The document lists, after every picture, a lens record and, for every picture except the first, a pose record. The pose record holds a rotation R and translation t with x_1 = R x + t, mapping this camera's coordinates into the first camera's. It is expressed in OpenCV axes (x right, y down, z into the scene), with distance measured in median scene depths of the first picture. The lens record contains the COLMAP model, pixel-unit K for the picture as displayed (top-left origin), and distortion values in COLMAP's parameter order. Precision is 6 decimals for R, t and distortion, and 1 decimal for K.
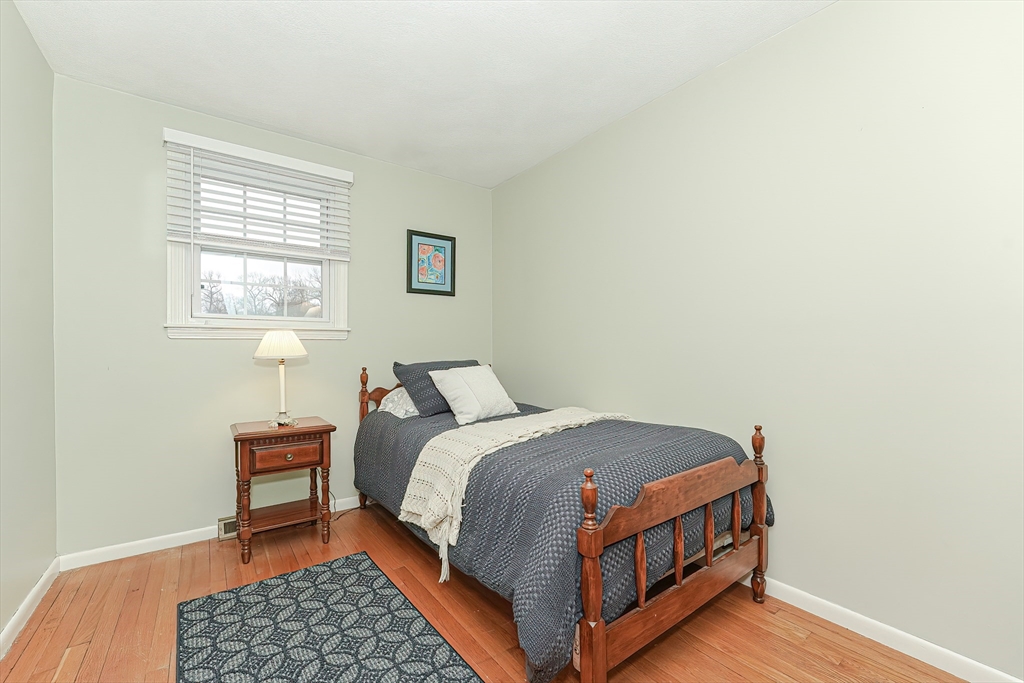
lens RADIAL K [[415.7, 0, 512.9], [0, 415.7, 347.1], [0, 0, 1]] dist [-0.009866, 0.000583]
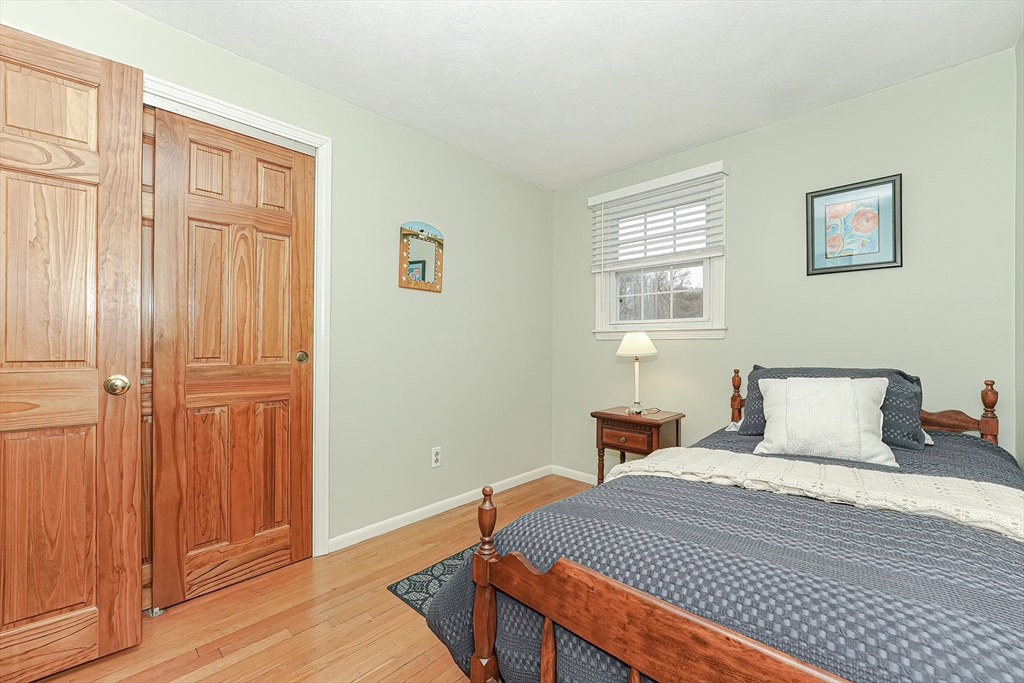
lens RADIAL K [[415.7, 0, 508.6], [0, 415.7, 337.0], [0, 0, 1]] dist [-0.009866, 0.000583]
pose [[0.161594, -0.014662, -0.986748, 0.514636], [-0.001520, 0.999885, -0.015106, -0.008244], [0.986856, 0.003940, 0.161554, 0.426232]]
